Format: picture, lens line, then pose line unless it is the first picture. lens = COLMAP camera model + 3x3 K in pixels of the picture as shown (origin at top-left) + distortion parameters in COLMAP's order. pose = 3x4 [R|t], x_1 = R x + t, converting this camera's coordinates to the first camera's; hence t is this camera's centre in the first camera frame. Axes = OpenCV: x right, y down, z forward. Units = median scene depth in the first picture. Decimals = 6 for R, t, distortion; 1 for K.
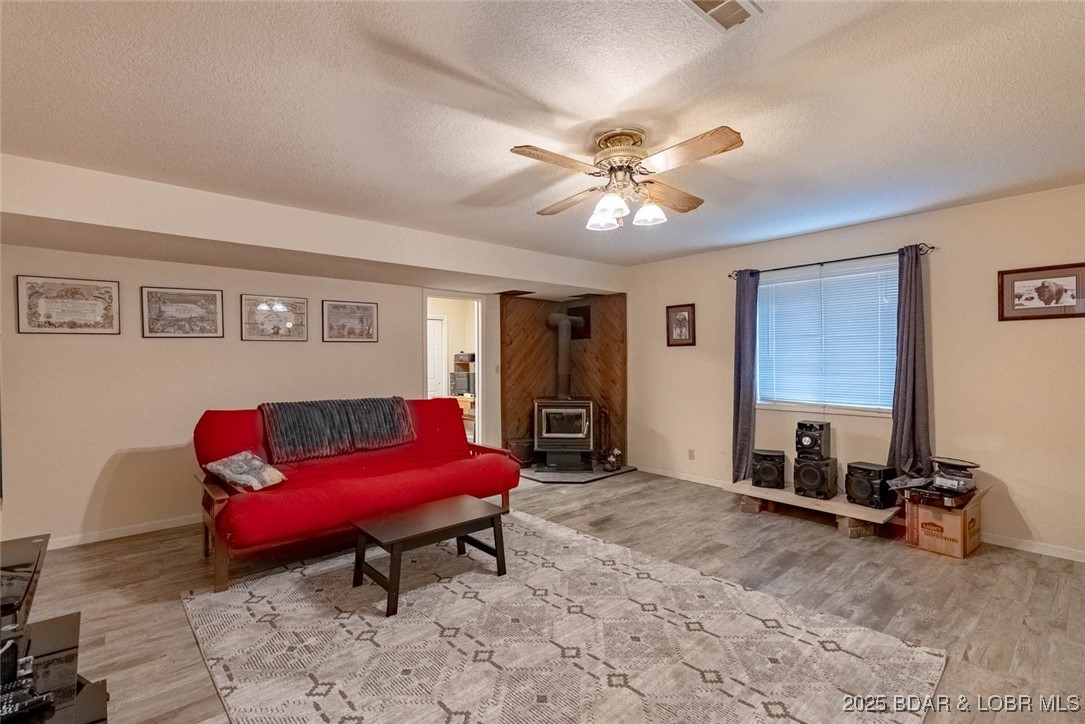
lens RADIAL K [[490.9, 0, 539.2], [0, 490.9, 360.5], [0, 0, 1]] dist [-0.010825, 0.003268]
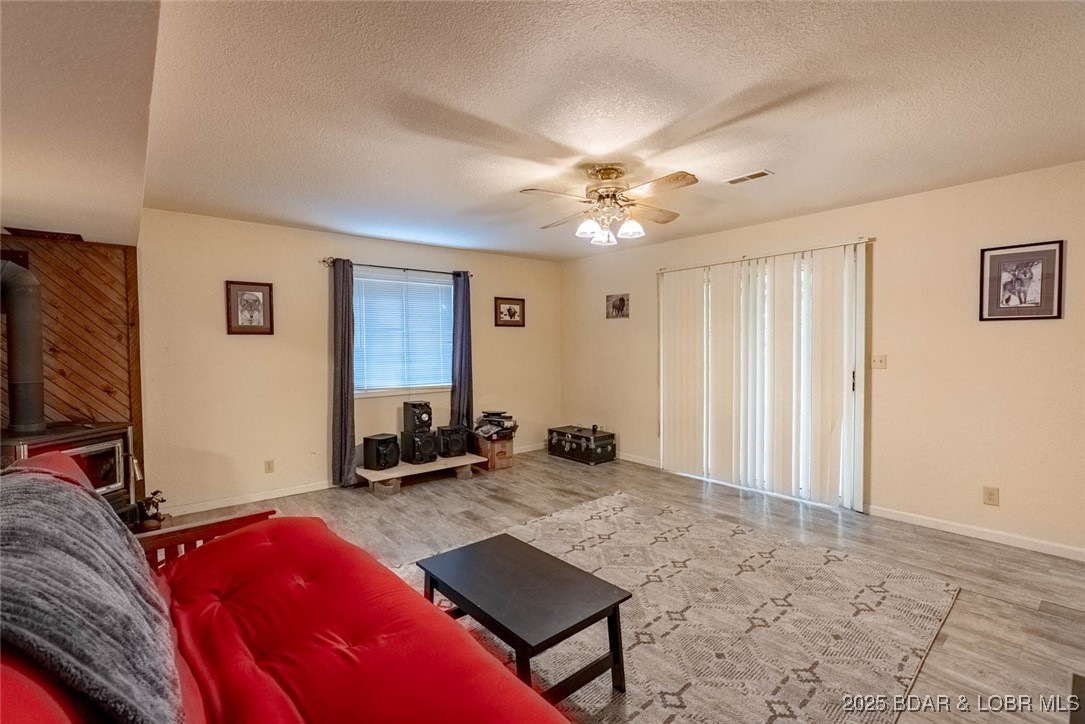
lens RADIAL K [[490.9, 0, 539.2], [0, 490.9, 360.5], [0, 0, 1]] dist [-0.010825, 0.003268]
pose [[0.017634, -0.027198, 0.999475, -0.757493], [0.010063, 0.999584, 0.027023, -0.006350], [-0.999794, 0.009581, 0.017901, 0.800371]]
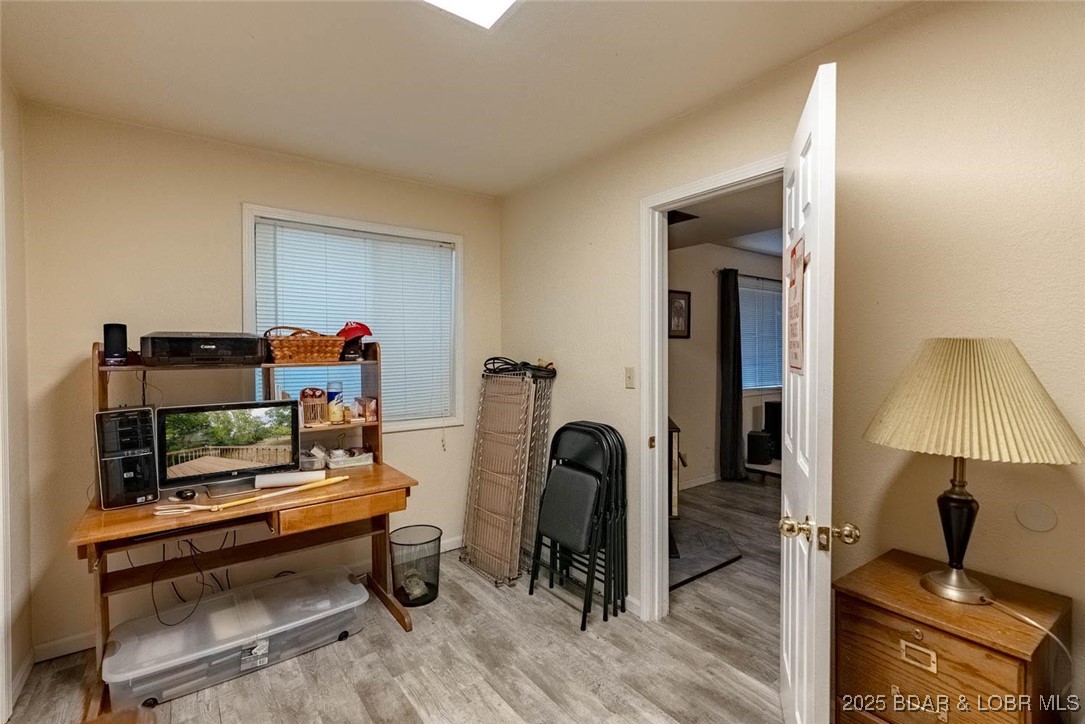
lens RADIAL K [[490.9, 0, 539.2], [0, 490.9, 360.5], [0, 0, 1]] dist [-0.010825, 0.003268]
pose [[0.068588, -0.017188, 0.997497, -0.912872], [0.008066, 0.999828, 0.016674, -0.010512], [-0.997612, 0.006902, 0.068715, 1.819249]]
